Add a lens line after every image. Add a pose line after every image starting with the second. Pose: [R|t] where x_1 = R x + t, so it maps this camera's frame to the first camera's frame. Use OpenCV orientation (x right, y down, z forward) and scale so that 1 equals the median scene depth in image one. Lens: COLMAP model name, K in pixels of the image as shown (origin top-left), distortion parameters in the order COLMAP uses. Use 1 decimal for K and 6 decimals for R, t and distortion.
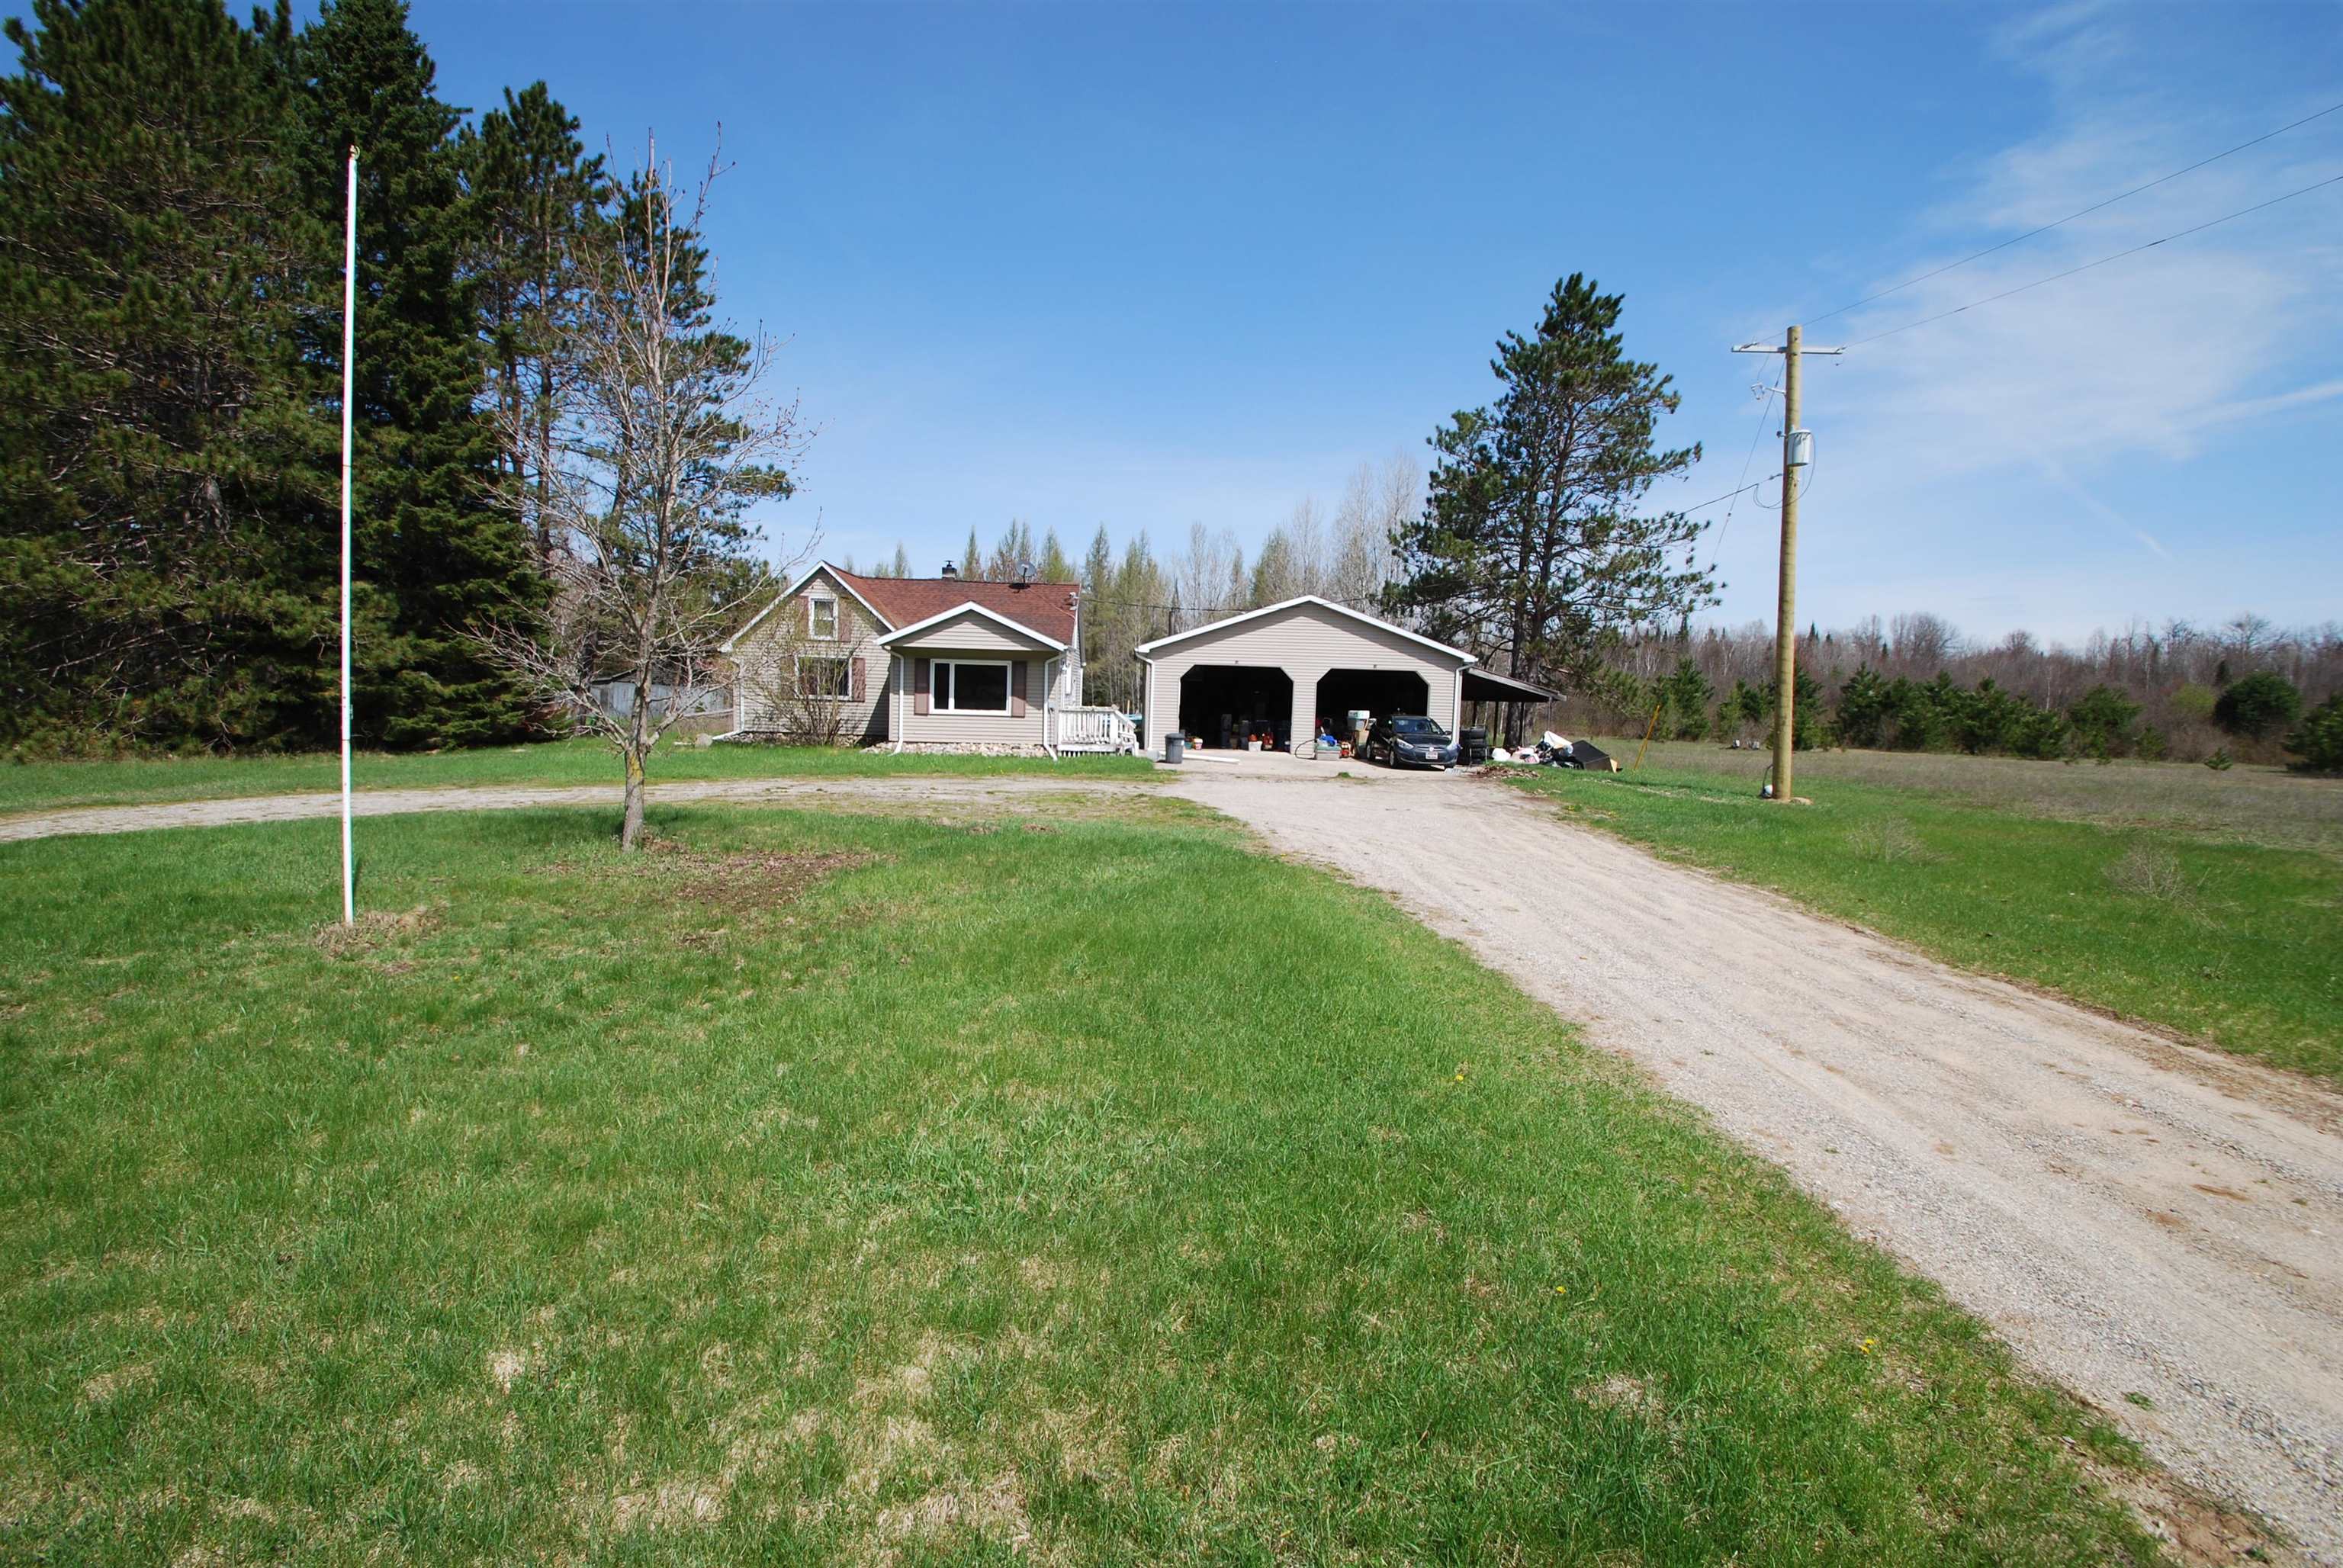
lens RADIAL K [[1026.8, 0, 1169.2], [0, 1026.8, 779.2], [0, 0, 1]] dist [0.008012, -0.012503]
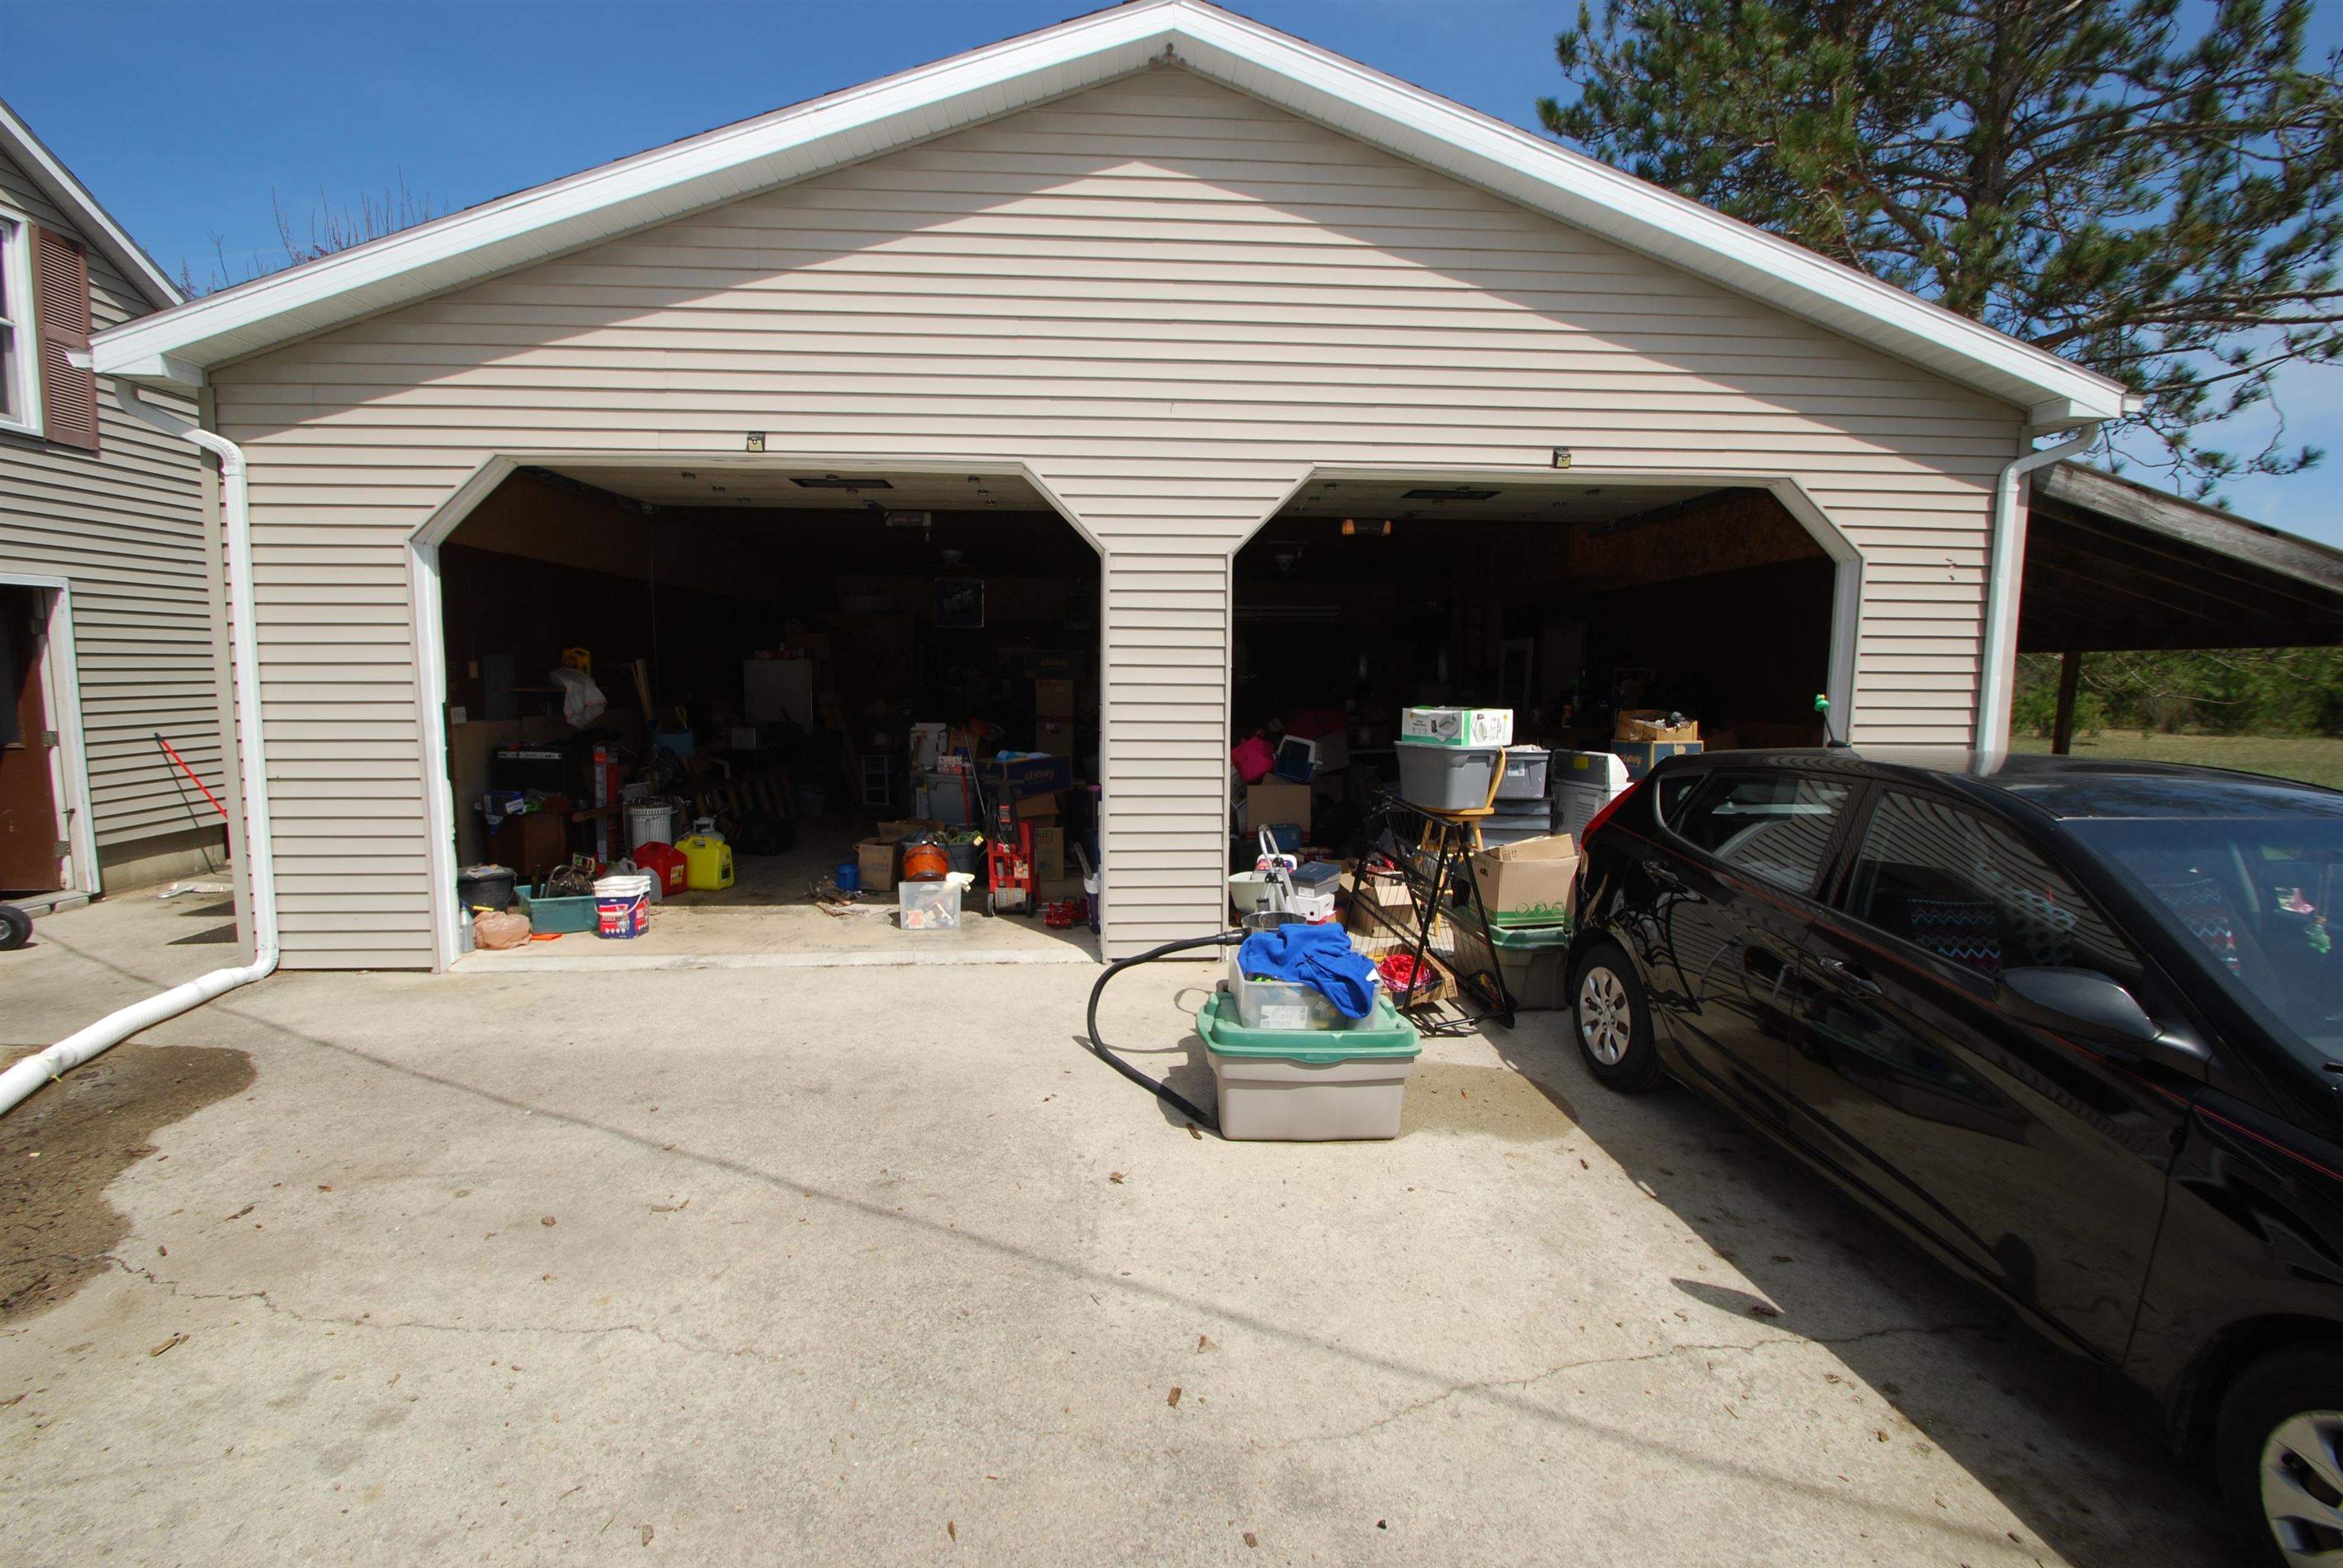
lens RADIAL K [[1026.8, 0, 1169.2], [0, 1026.8, 779.2], [0, 0, 1]] dist [0.008012, -0.012503]
pose [[0.988370, -0.042838, 0.145911, 0.104551], [0.039117, 0.998834, 0.028279, -0.061391], [-0.146952, -0.022242, 0.988893, 0.822757]]
